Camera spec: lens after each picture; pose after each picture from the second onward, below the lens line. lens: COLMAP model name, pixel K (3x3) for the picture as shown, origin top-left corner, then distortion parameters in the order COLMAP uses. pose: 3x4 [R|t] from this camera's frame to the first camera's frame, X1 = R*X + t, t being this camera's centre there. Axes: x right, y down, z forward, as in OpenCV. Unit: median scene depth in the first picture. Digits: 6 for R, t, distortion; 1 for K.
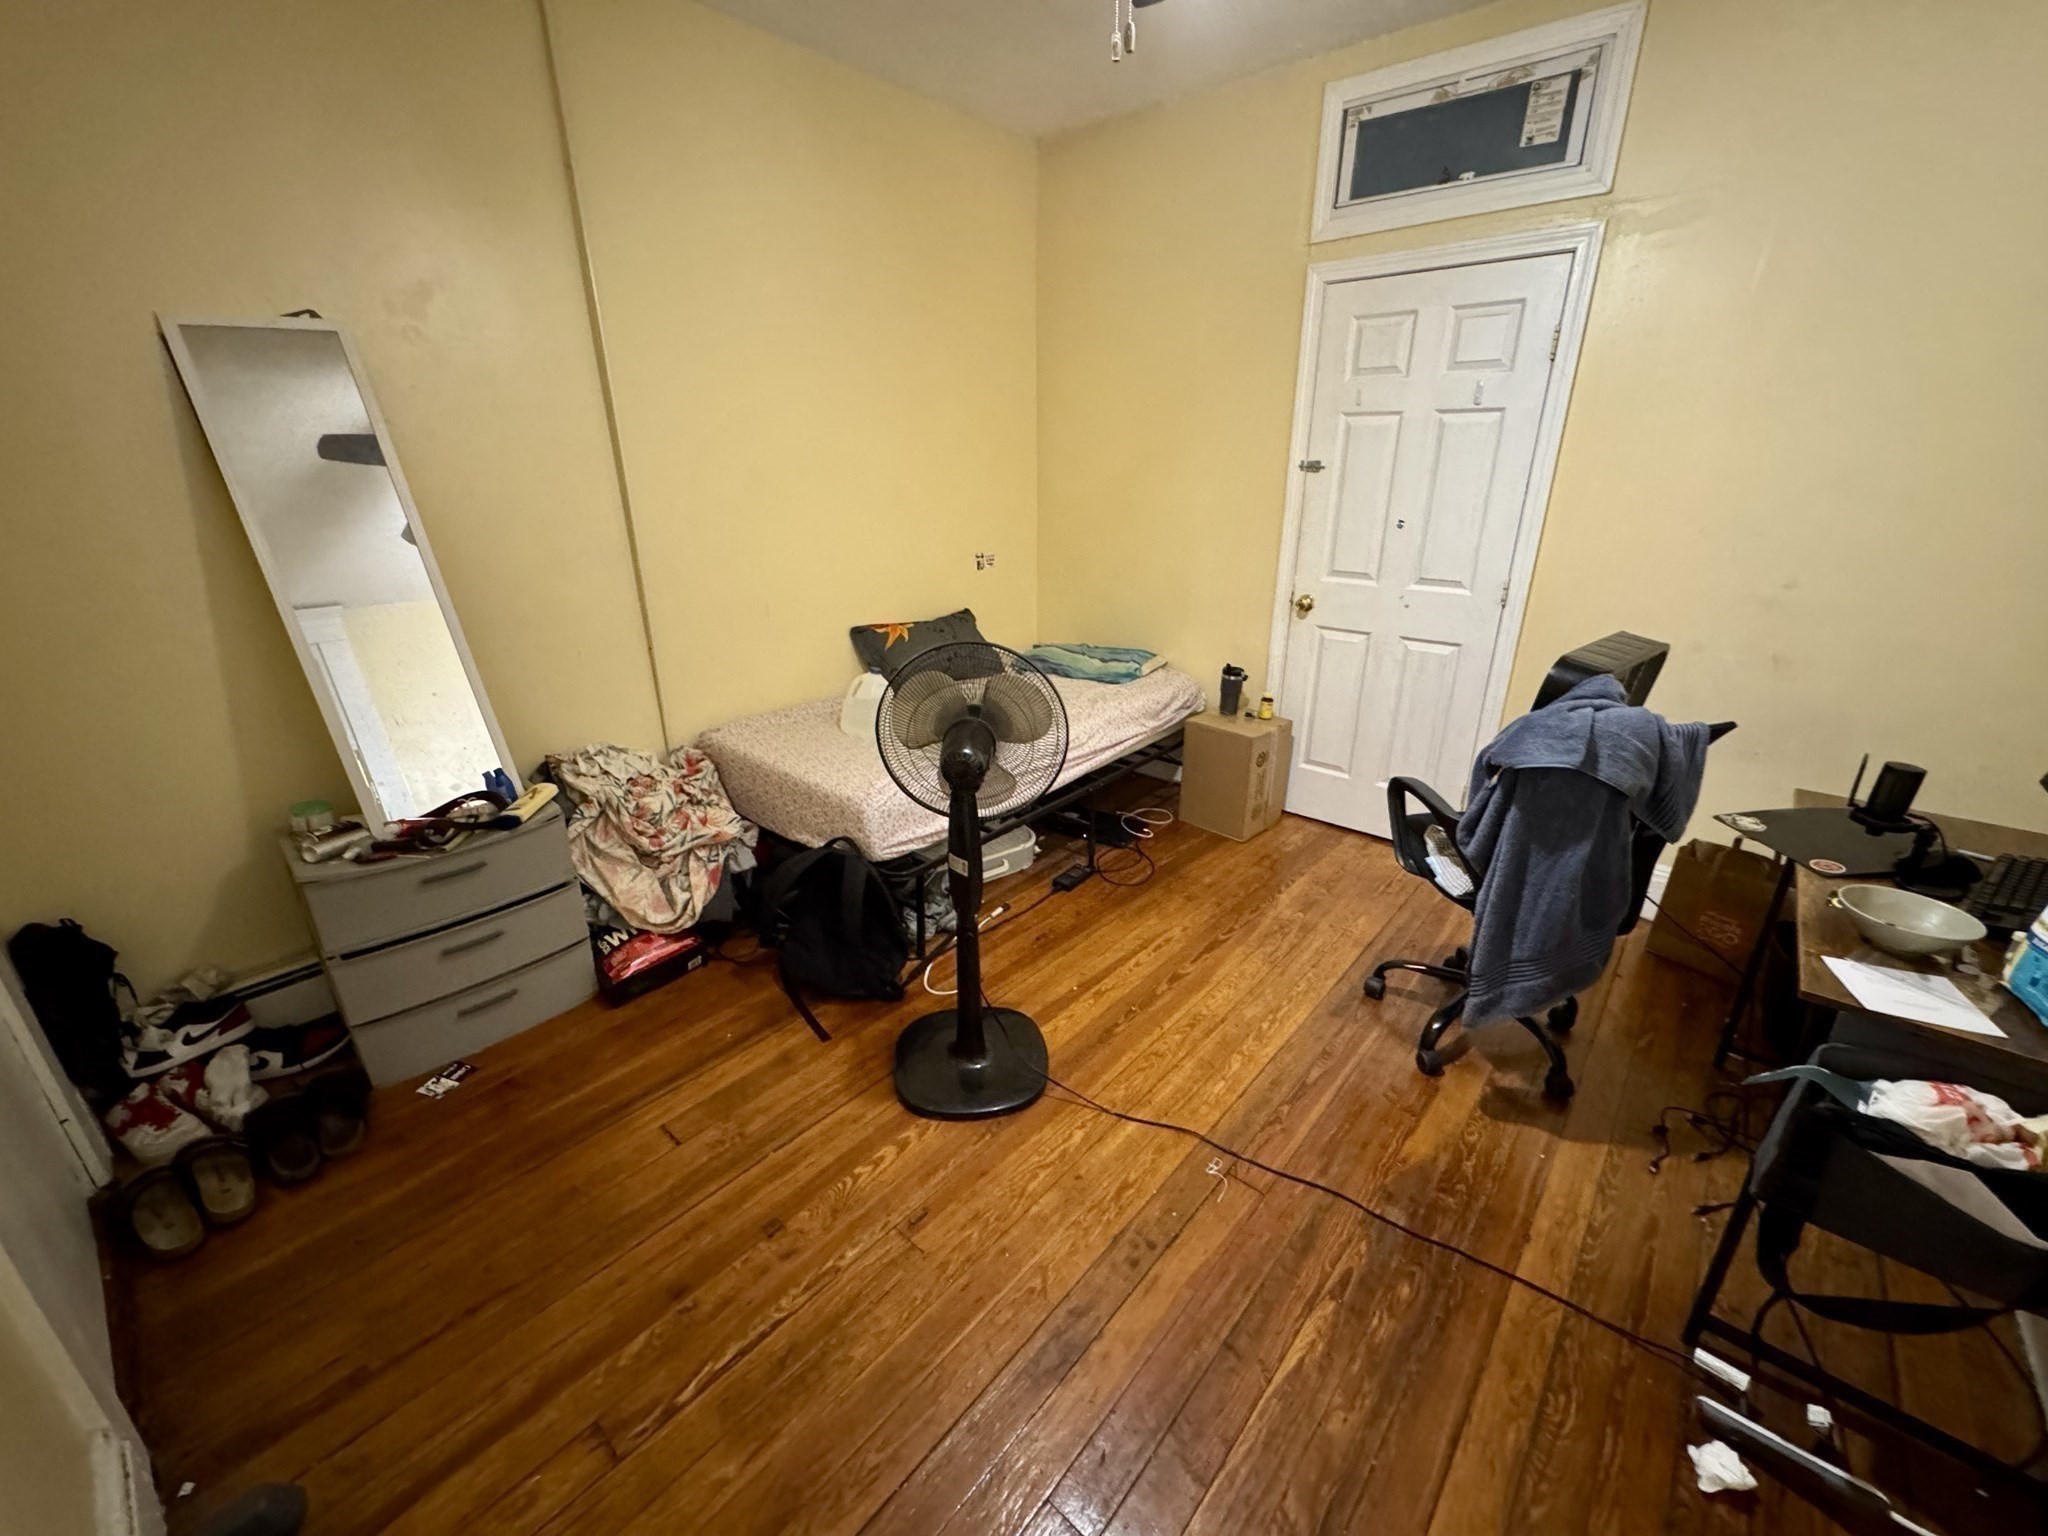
lens RADIAL K [[821.2, 0, 1021.8], [0, 821.2, 770.0], [0, 0, 1]] dist [0.000847, -0.000115]
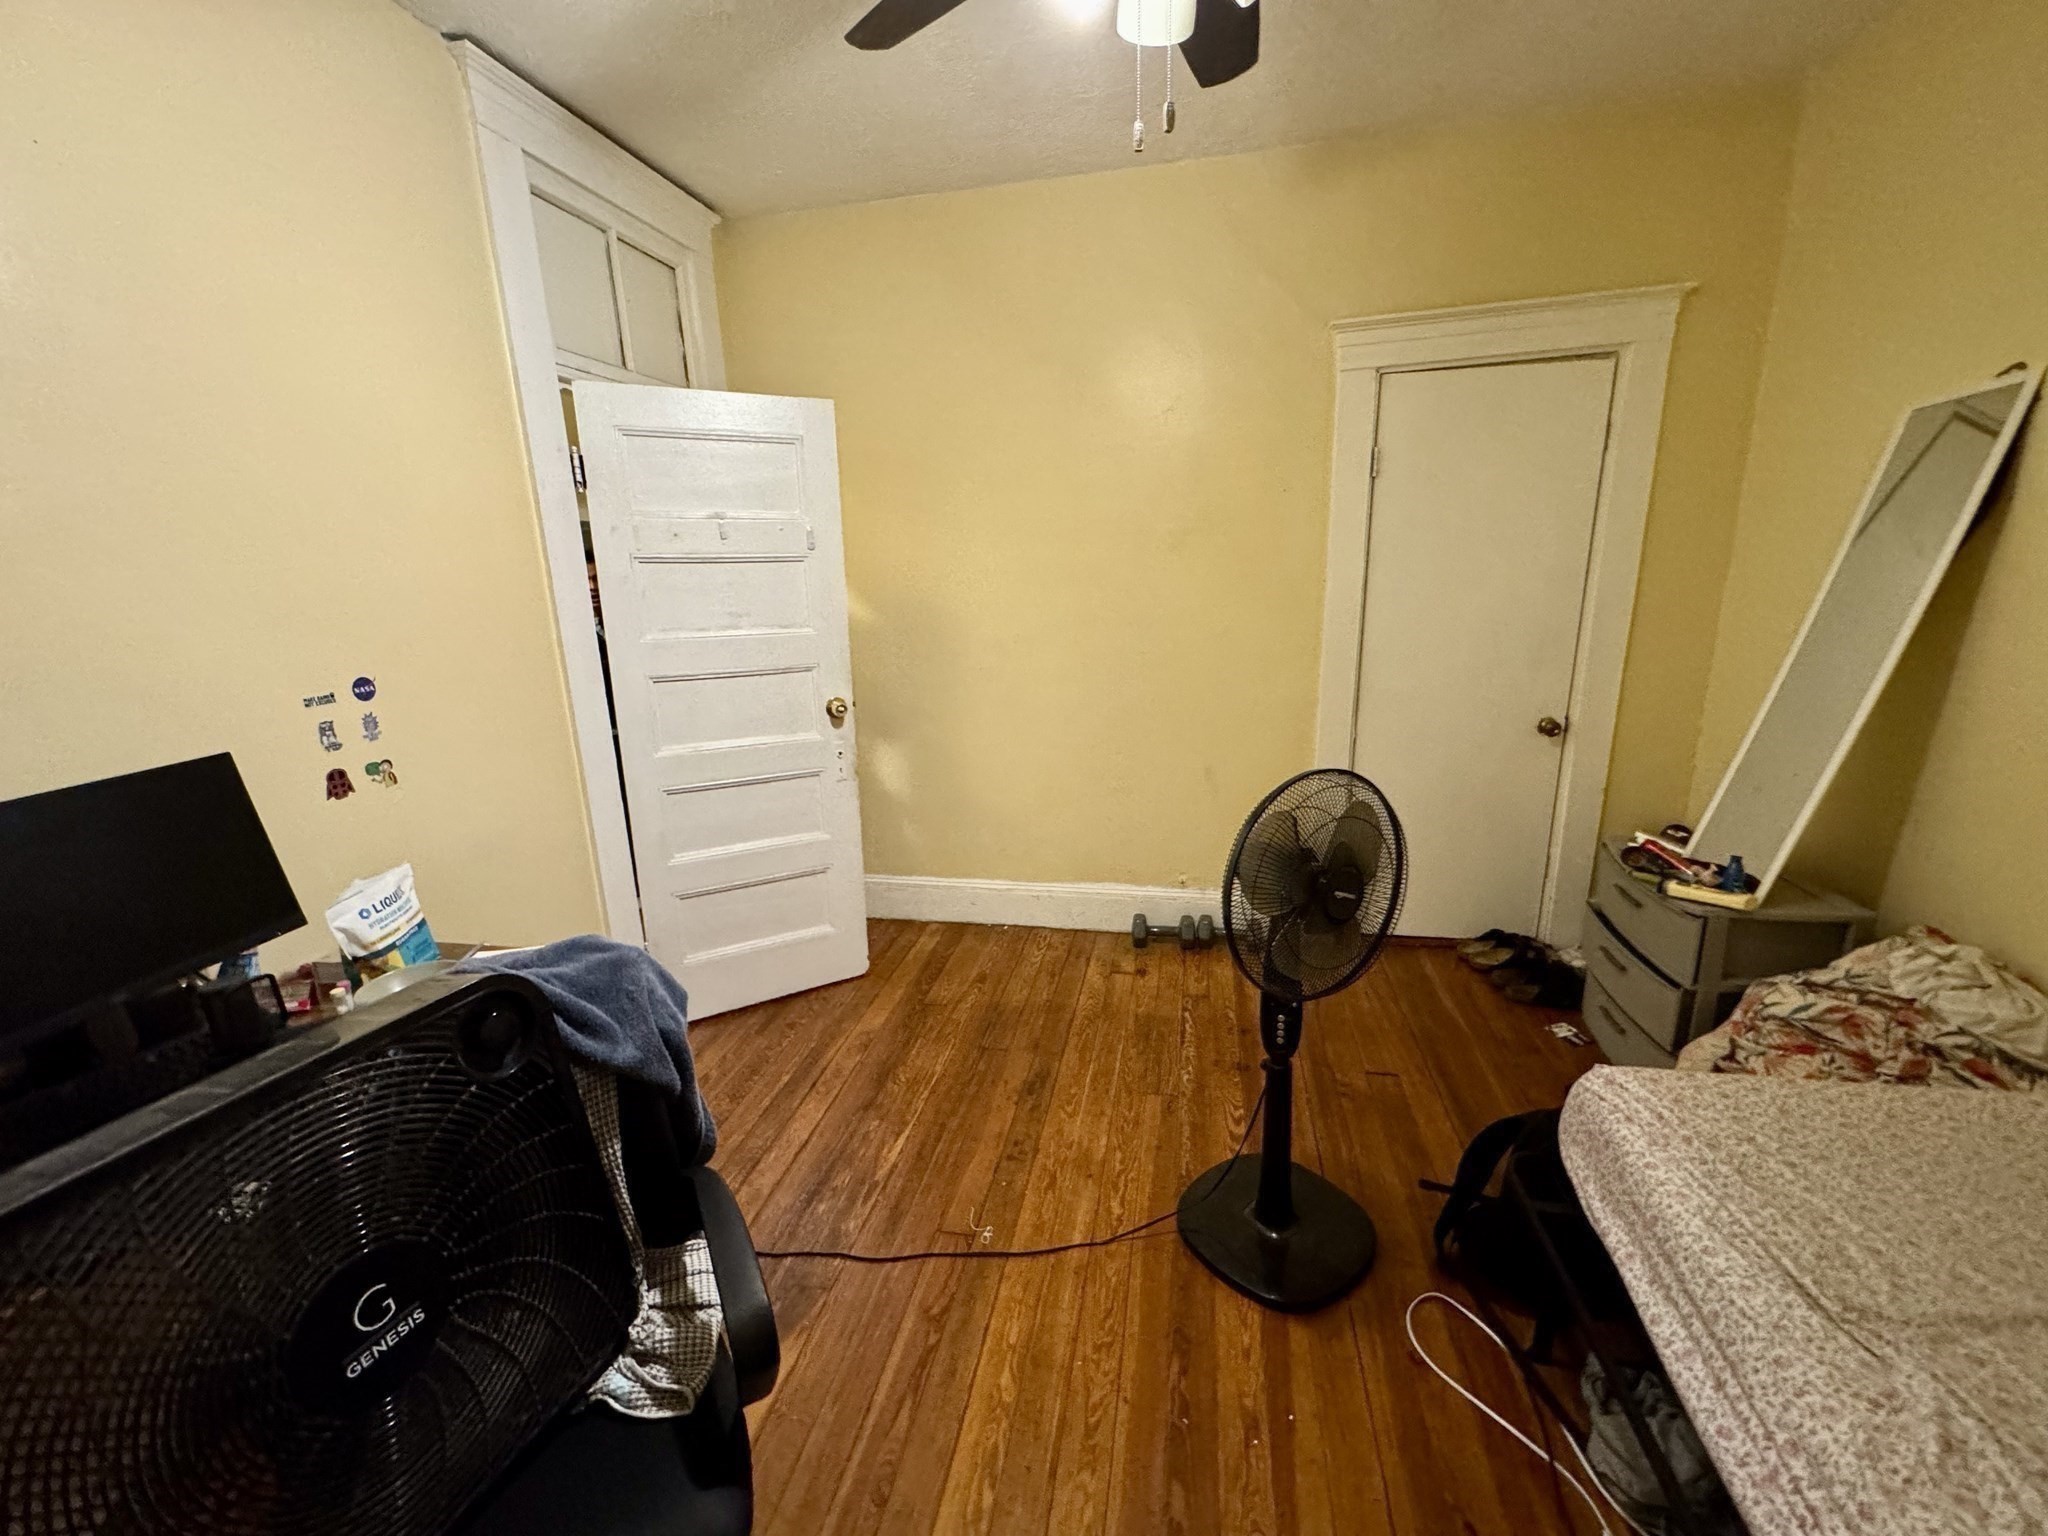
lens RADIAL K [[821.2, 0, 1020.5], [0, 821.2, 775.2], [0, 0, 1]] dist [0.000847, -0.000115]
pose [[-0.871763, 0.155654, -0.464544, 0.503158], [-0.134752, 0.835441, 0.532805, -0.472316], [0.471032, 0.527077, -0.707332, 1.240379]]
